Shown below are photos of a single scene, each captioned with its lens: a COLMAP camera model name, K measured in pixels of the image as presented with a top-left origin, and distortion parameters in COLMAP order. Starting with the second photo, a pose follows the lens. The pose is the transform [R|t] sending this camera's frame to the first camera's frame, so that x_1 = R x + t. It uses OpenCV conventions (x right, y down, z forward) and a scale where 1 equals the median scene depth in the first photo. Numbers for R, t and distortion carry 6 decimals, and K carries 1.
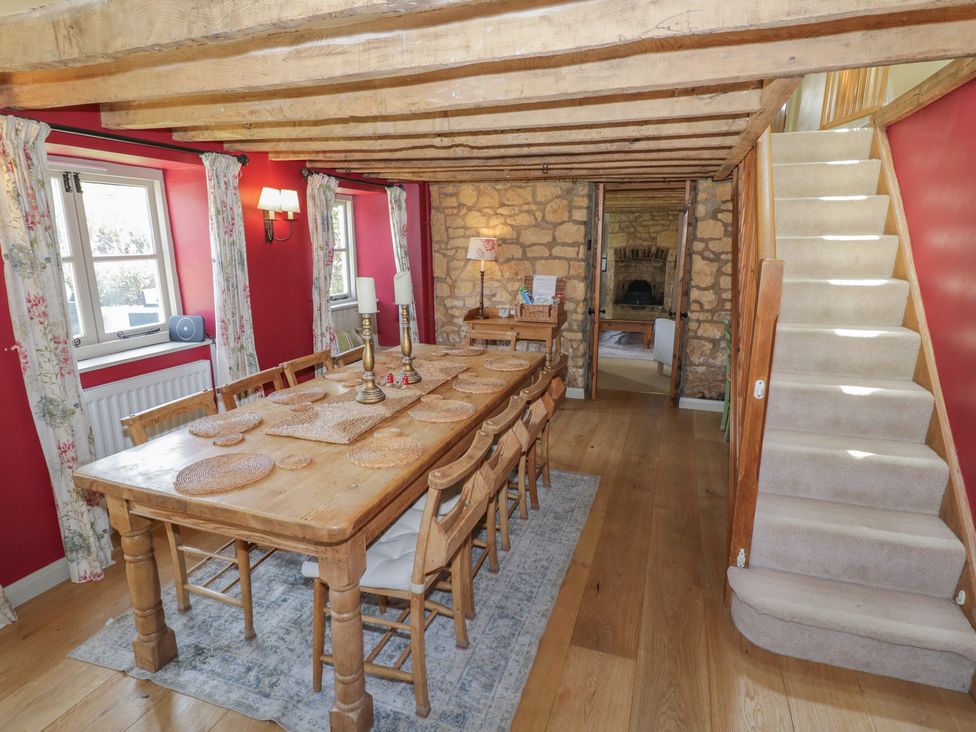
lens RADIAL K [[533.1, 0, 488.8], [0, 533.1, 363.6], [0, 0, 1]] dist [-0.002529, -0.003958]
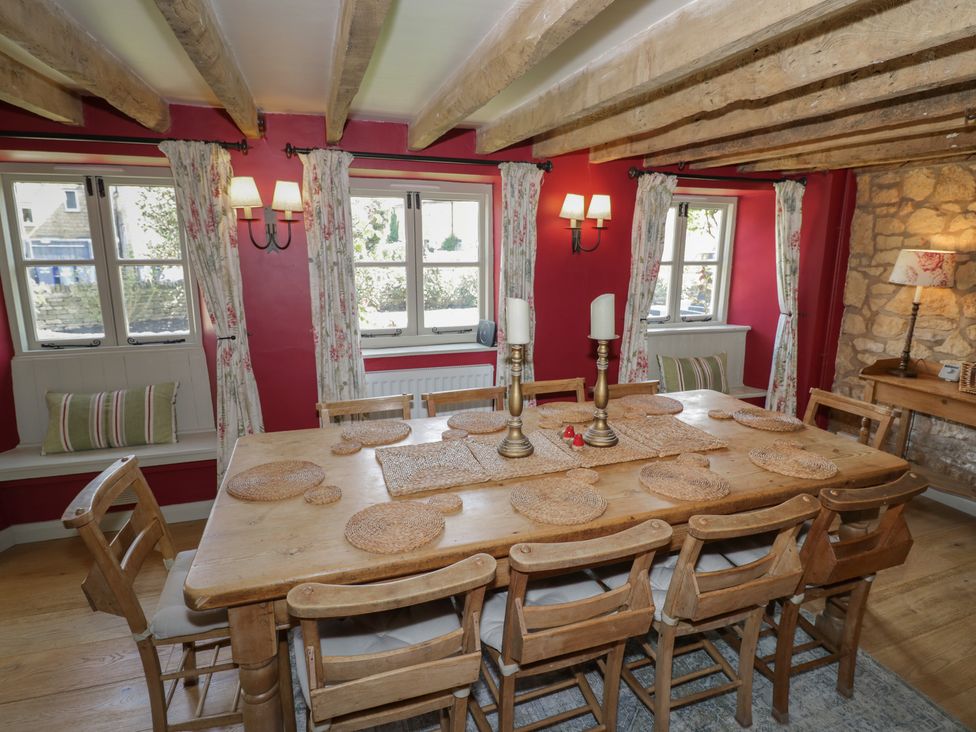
lens RADIAL K [[533.1, 0, 491.2], [0, 533.1, 357.9], [0, 0, 1]] dist [-0.002529, -0.003958]
pose [[0.626510, 0.164504, -0.761856, 0.169605], [-0.185087, 0.980913, 0.059598, -0.055243], [0.757119, 0.103671, 0.644999, 0.225536]]
